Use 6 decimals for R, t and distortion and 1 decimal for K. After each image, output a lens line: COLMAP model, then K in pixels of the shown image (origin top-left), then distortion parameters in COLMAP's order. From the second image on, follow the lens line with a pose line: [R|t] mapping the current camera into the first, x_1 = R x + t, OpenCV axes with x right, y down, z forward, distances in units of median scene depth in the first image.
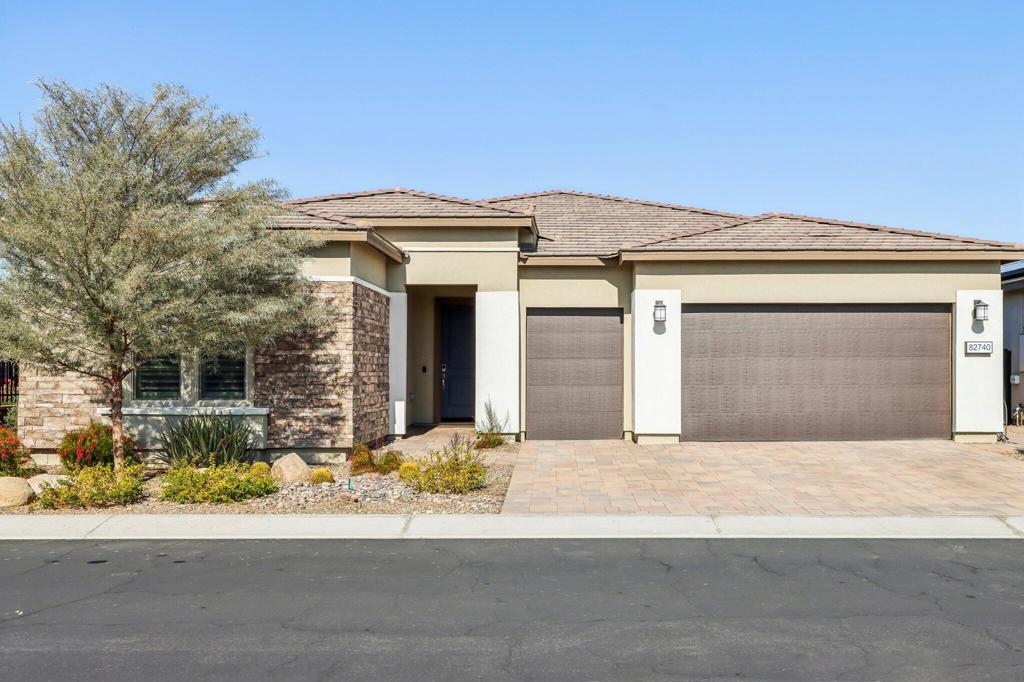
lens RADIAL K [[903.4, 0, 574.8], [0, 903.4, 324.3], [0, 0, 1]] dist [-0.010996, -0.011203]
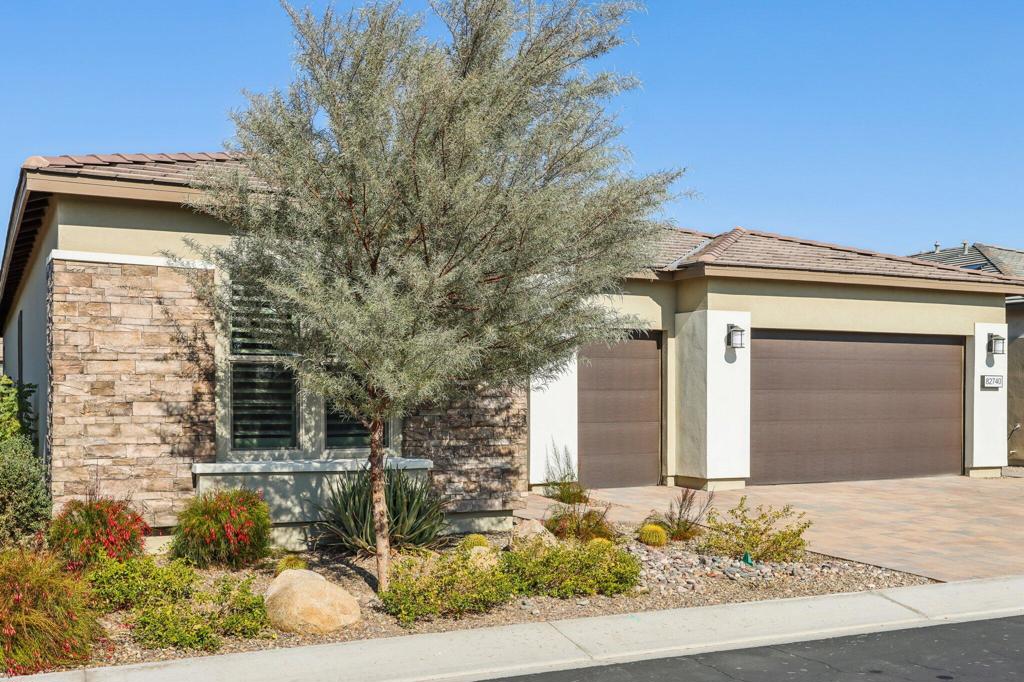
lens RADIAL K [[1075.7, 0, 510.6], [0, 1075.7, 338.0], [0, 0, 1]] dist [-0.038480, 0.000000]
pose [[0.907005, 0.026905, 0.420259, -0.636641], [-0.026700, 0.999623, -0.006373, -0.000413], [-0.420272, -0.005440, 0.907382, 0.189143]]
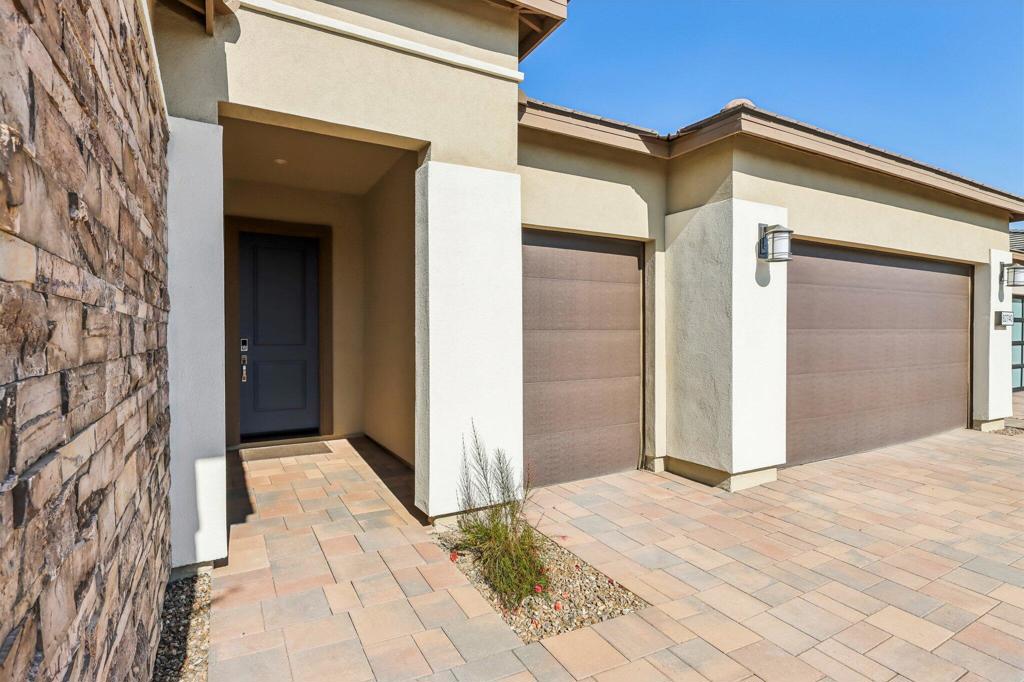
lens RADIAL K [[519.7, 0, 517.8], [0, 519.7, 327.2], [0, 0, 1]] dist [0.016943, -0.004009]
pose [[0.873696, 0.005481, 0.486441, -0.227559], [-0.023569, 0.999239, 0.031072, 0.035923], [-0.485900, -0.038612, 0.873161, 0.957285]]
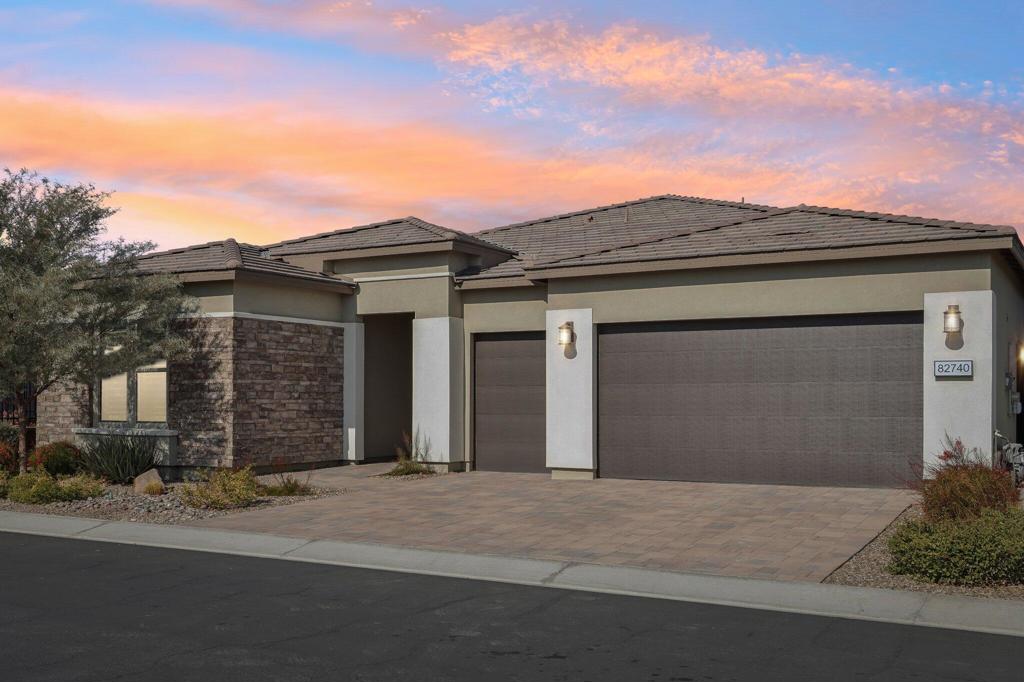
lens RADIAL K [[1049.2, 0, 509.1], [0, 1049.2, 345.7], [0, 0, 1]] dist [-0.004480, 0.000000]
pose [[0.859327, -0.024268, -0.510851, 0.696162], [0.022859, 0.999698, -0.009037, 0.007488], [0.510916, -0.003912, 0.859622, 0.073610]]
